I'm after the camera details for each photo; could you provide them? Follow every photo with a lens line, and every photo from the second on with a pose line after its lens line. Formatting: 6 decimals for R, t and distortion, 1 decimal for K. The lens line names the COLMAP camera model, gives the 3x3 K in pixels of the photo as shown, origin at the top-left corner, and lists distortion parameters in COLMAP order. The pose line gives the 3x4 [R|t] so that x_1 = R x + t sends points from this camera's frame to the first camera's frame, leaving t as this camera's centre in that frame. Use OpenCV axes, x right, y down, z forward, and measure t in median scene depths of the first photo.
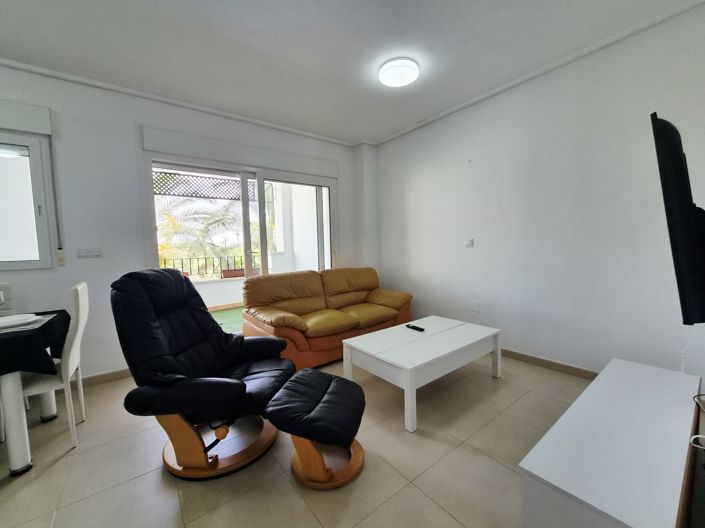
lens RADIAL K [[290.7, 0, 353.7], [0, 290.7, 264.2], [0, 0, 1]] dist [-0.001969, 0.003405]
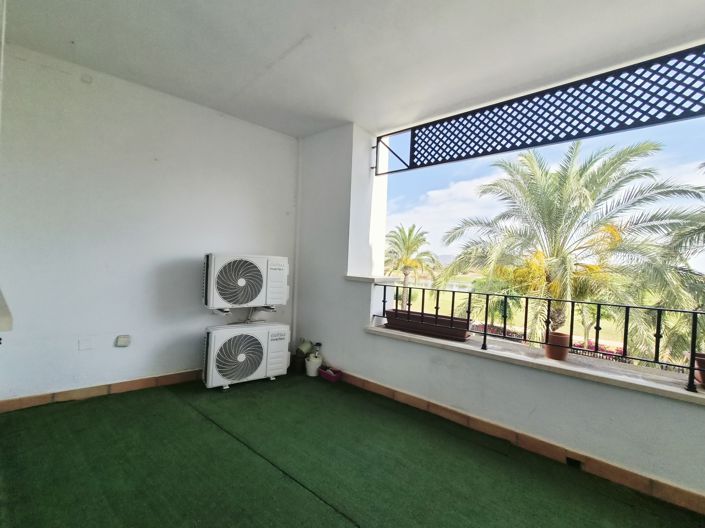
lens RADIAL K [[290.7, 0, 353.8], [0, 290.7, 266.5], [0, 0, 1]] dist [-0.001969, 0.003405]
pose [[0.256285, 0.049517, -0.965332, -0.389831], [-0.114023, 0.993263, 0.020678, -0.051231], [0.959853, 0.104771, 0.260204, 0.860347]]
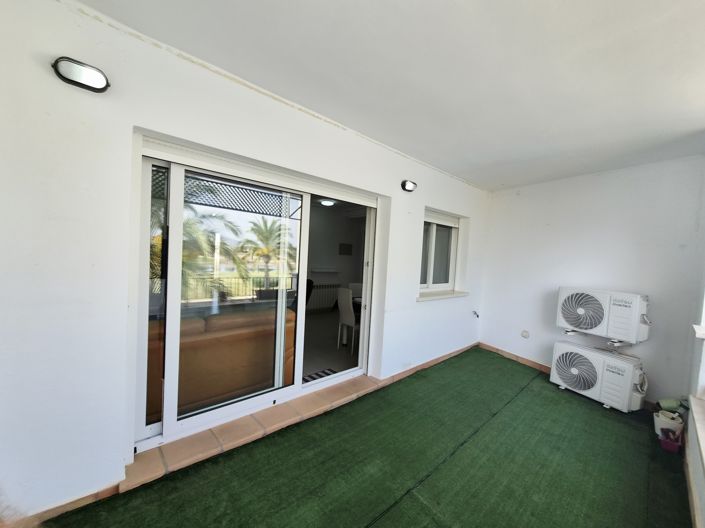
lens RADIAL K [[290.7, 0, 356.7], [0, 290.7, 264.2], [0, 0, 1]] dist [-0.001969, 0.003405]
pose [[-0.994793, -0.020329, -0.099864, -0.376196], [-0.030569, 0.994304, 0.102108, -0.171403], [0.097219, 0.104629, -0.989748, 1.535830]]
